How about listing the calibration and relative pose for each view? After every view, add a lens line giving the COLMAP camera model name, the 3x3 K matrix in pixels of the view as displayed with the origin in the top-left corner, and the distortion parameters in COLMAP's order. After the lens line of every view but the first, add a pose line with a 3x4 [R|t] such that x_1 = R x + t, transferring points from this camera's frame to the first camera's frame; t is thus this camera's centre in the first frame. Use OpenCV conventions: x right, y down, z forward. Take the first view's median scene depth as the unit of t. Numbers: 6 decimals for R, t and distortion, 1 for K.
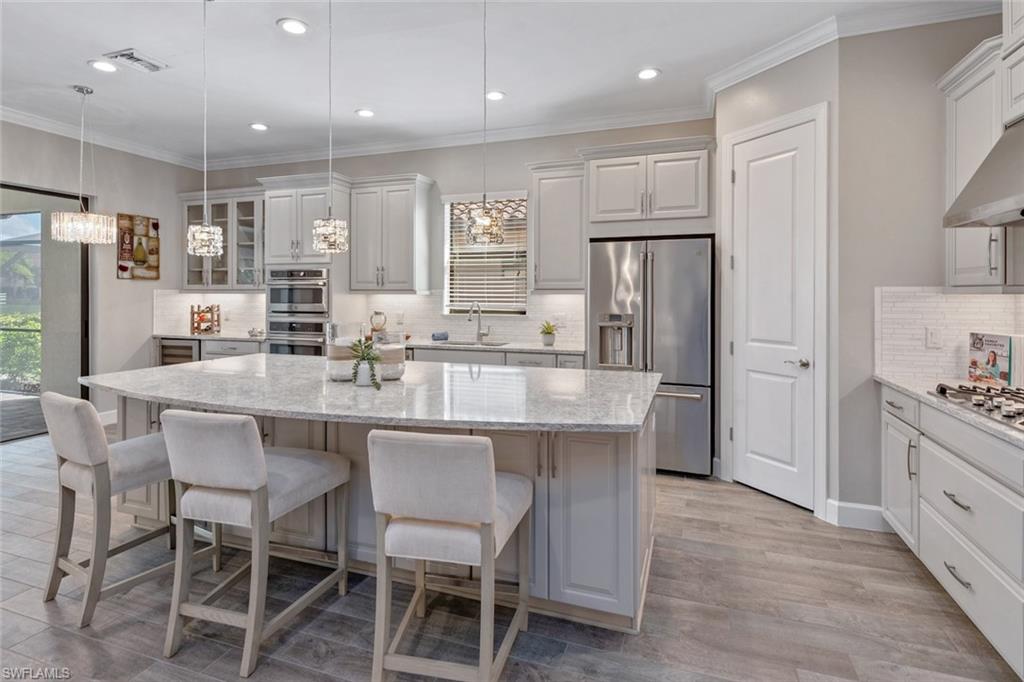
lens RADIAL K [[511.6, 0, 551.6], [0, 511.6, 299.1], [0, 0, 1]] dist [0.007836, 0.000159]
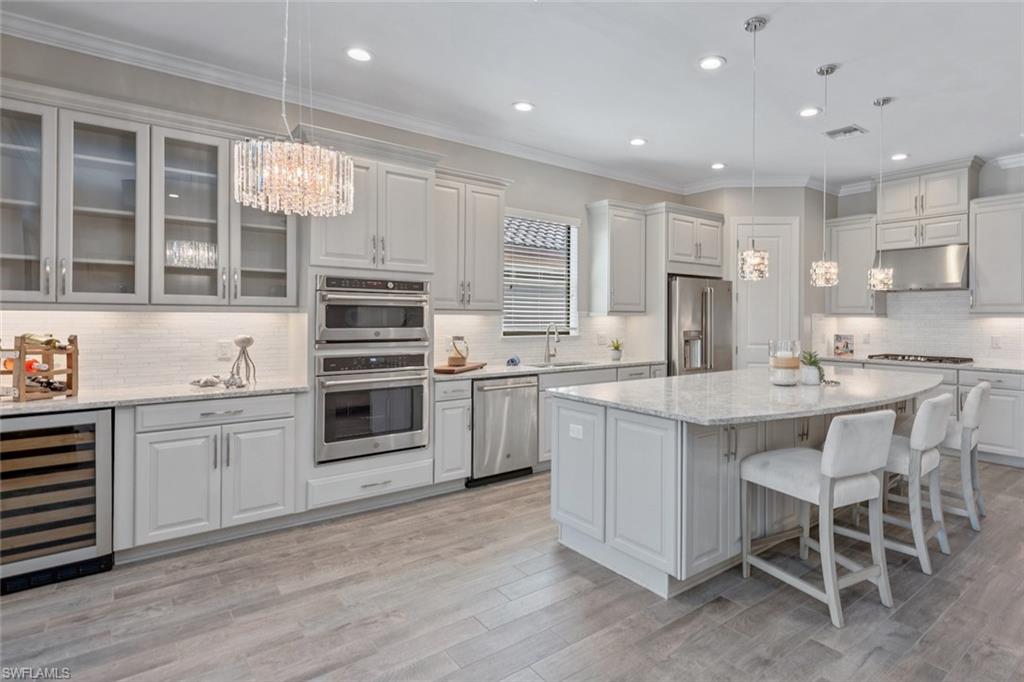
lens RADIAL K [[511.6, 0, 539.5], [0, 511.6, 320.6], [0, 0, 1]] dist [0.007836, 0.000159]
pose [[0.544946, -0.005513, 0.838453, -0.993865], [0.000324, 0.999980, 0.006365, -0.005580], [-0.838471, -0.003197, 0.544937, 0.474804]]
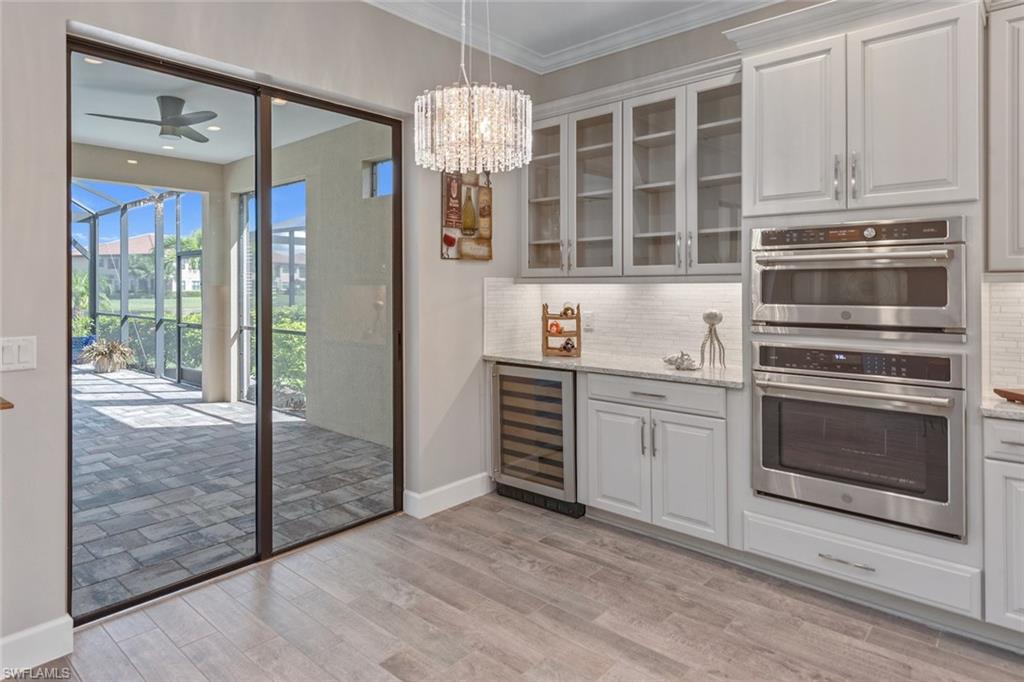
lens RADIAL K [[582.4, 0, 521.3], [0, 582.4, 285.9], [0, 0, 1]] dist [0.008418, -0.002541]
pose [[0.932928, -0.008242, -0.359968, -0.608084], [0.006804, 0.999963, -0.005264, -0.006677], [0.359998, 0.002462, 0.932950, 0.491665]]
